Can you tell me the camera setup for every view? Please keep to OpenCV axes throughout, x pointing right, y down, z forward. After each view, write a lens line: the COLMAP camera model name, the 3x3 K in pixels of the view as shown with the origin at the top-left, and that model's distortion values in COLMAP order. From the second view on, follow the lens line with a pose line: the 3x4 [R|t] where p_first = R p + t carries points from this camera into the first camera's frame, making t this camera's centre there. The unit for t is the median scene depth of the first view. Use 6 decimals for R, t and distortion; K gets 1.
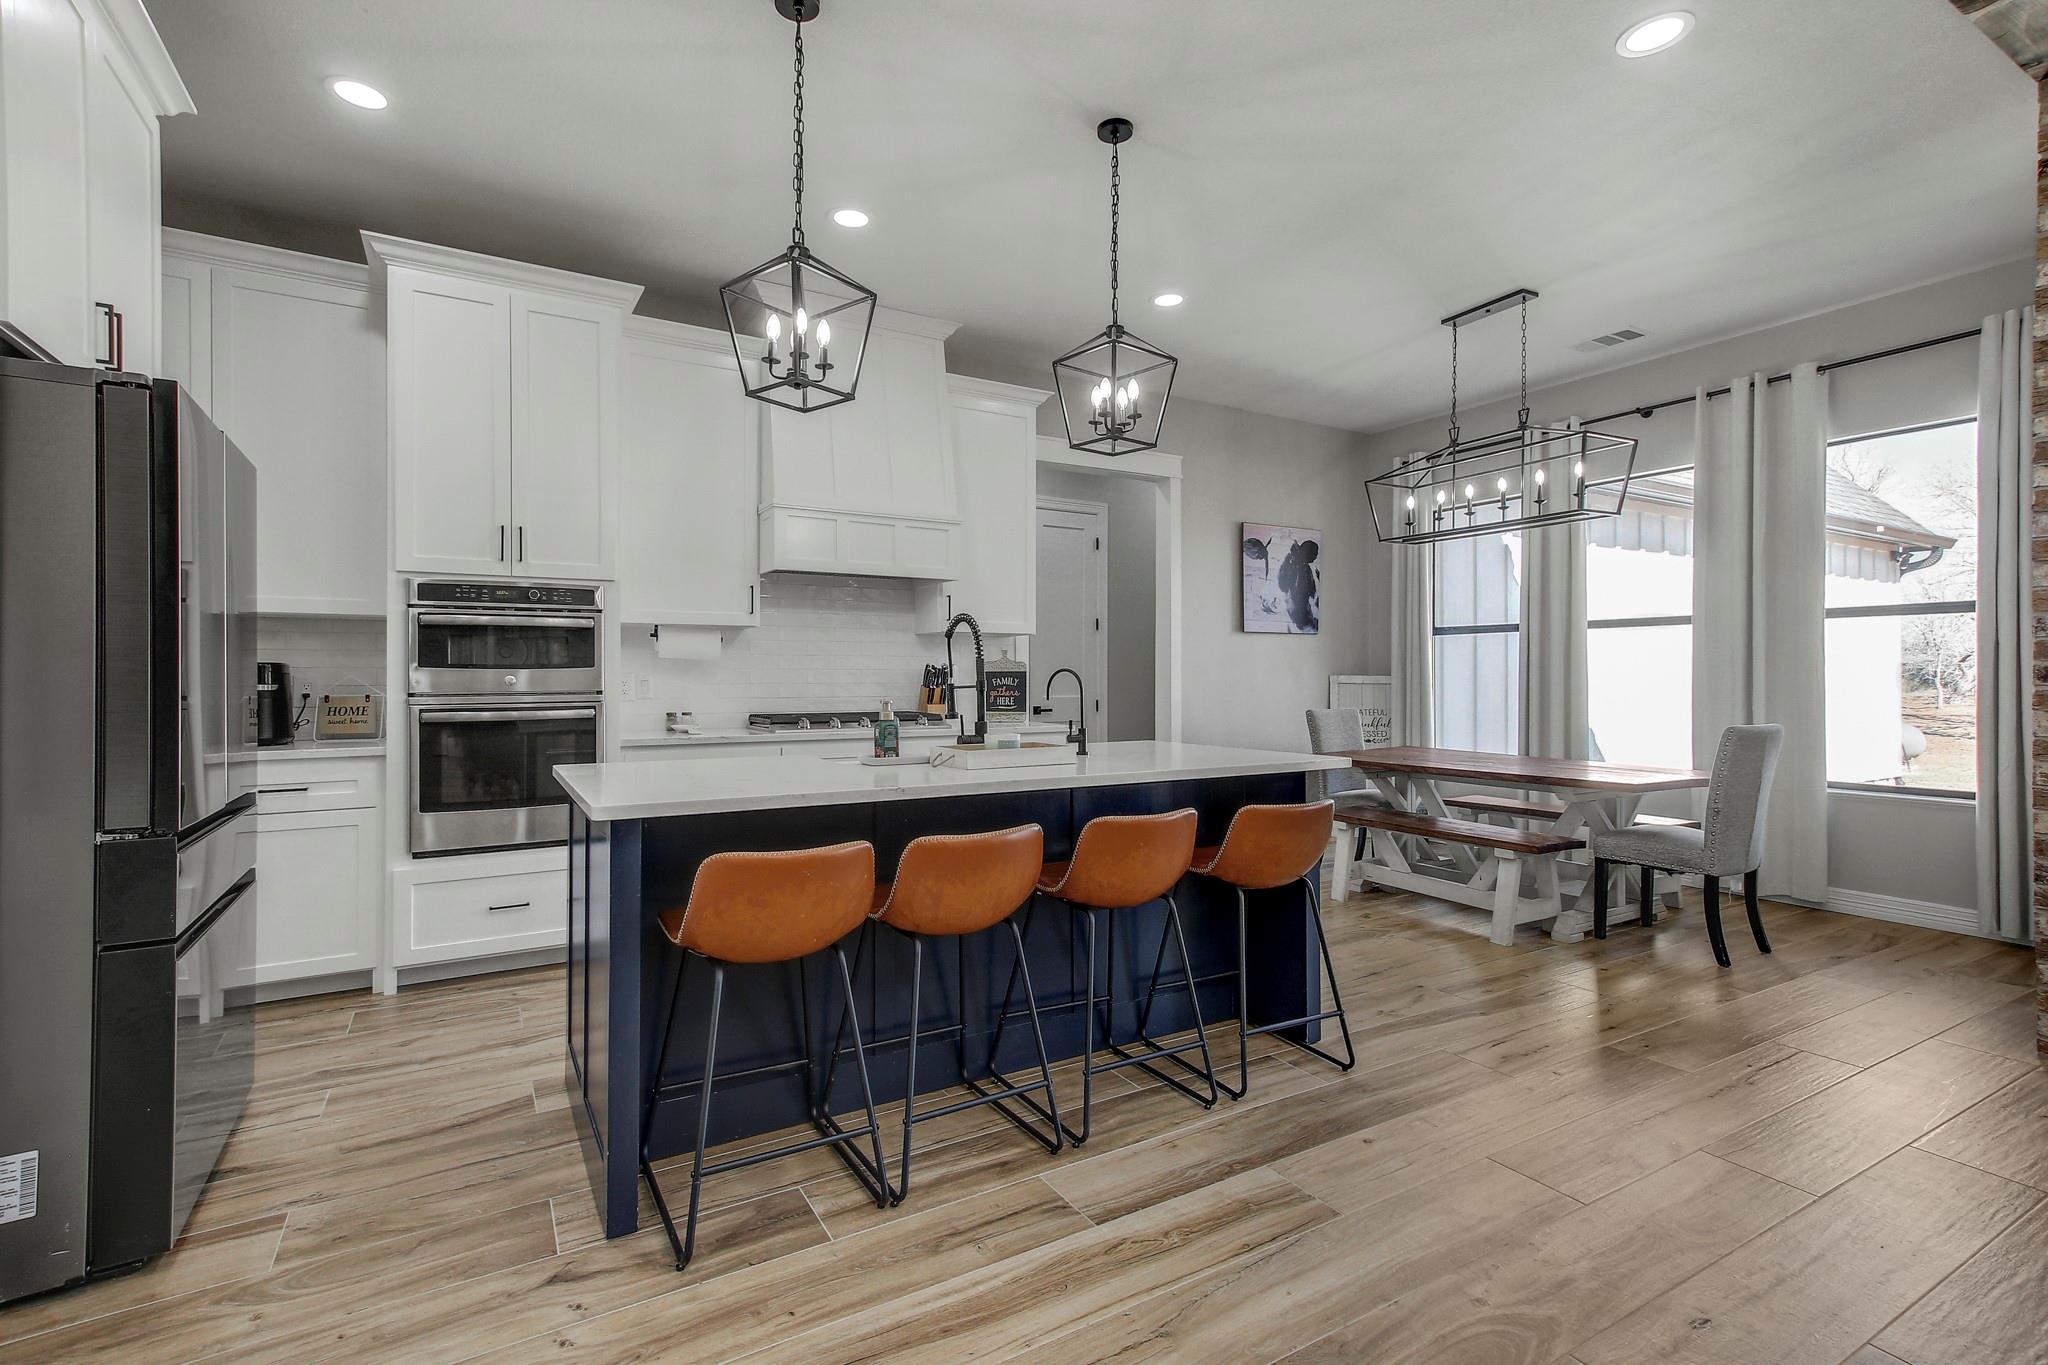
lens RADIAL K [[954.1, 0, 1012.2], [0, 954.1, 672.6], [0, 0, 1]] dist [-0.009295, 0.005259]
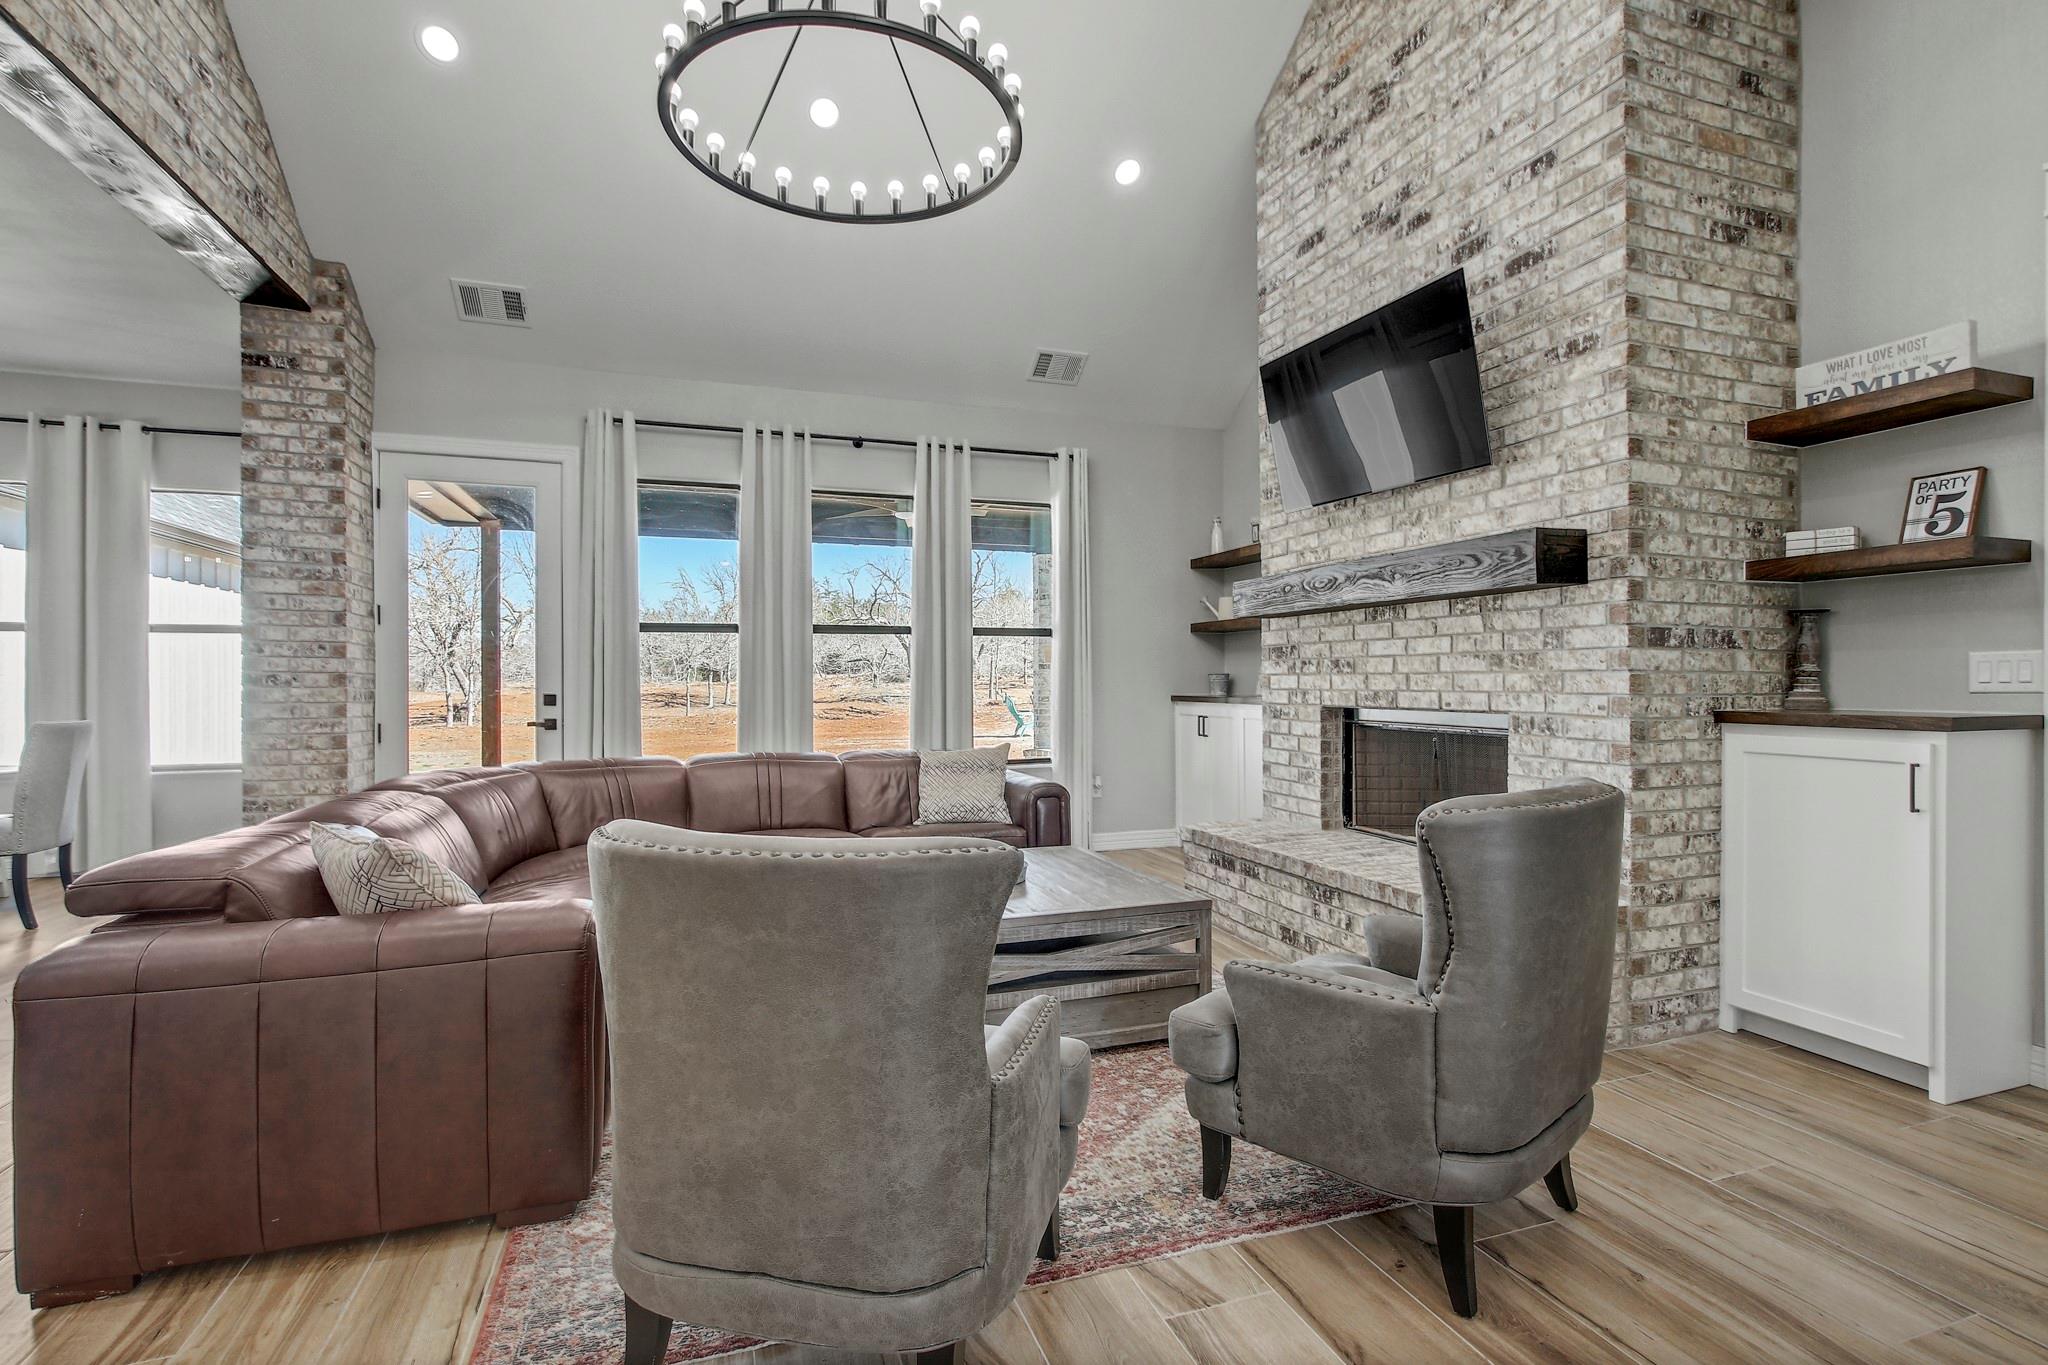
lens RADIAL K [[954.1, 0, 1037.8], [0, 954.1, 681.6], [0, 0, 1]] dist [-0.009295, 0.005259]
pose [[0.187788, -0.003199, 0.982204, -0.133714], [0.000498, 0.999995, 0.003162, 0.001765], [-0.982209, -0.000104, 0.187789, -0.357120]]
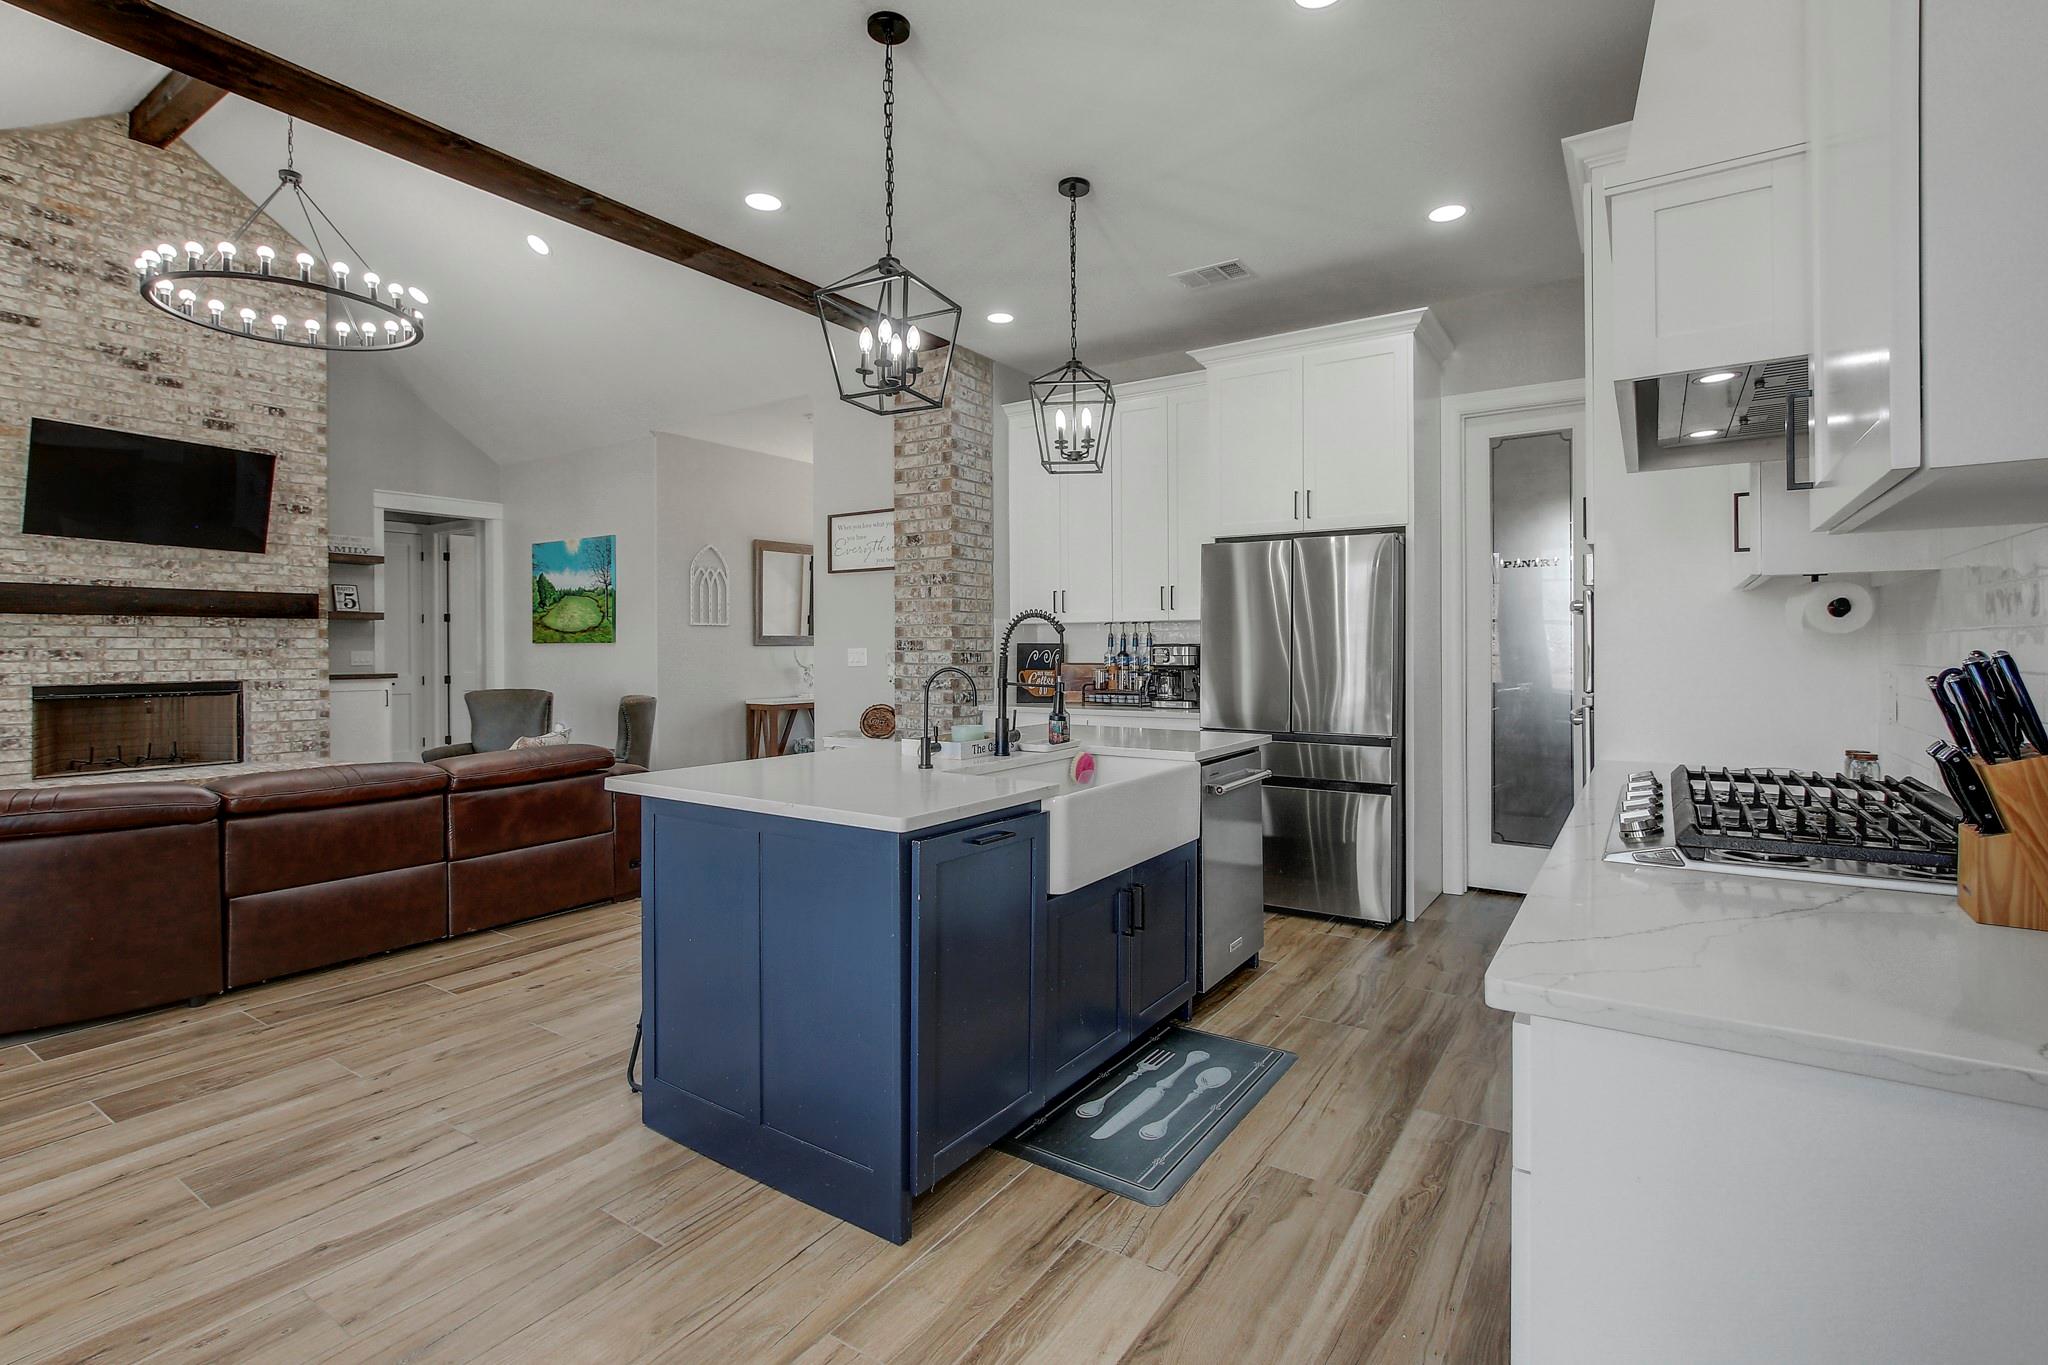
lens RADIAL K [[954.1, 0, 1009.3], [0, 954.1, 653.2], [0, 0, 1]] dist [-0.009295, 0.005259]
pose [[-0.905551, 0.004502, -0.424214, 0.242906], [0.003979, 0.999990, 0.002117, -0.010945], [0.424219, 0.000229, -0.905560, 1.224169]]
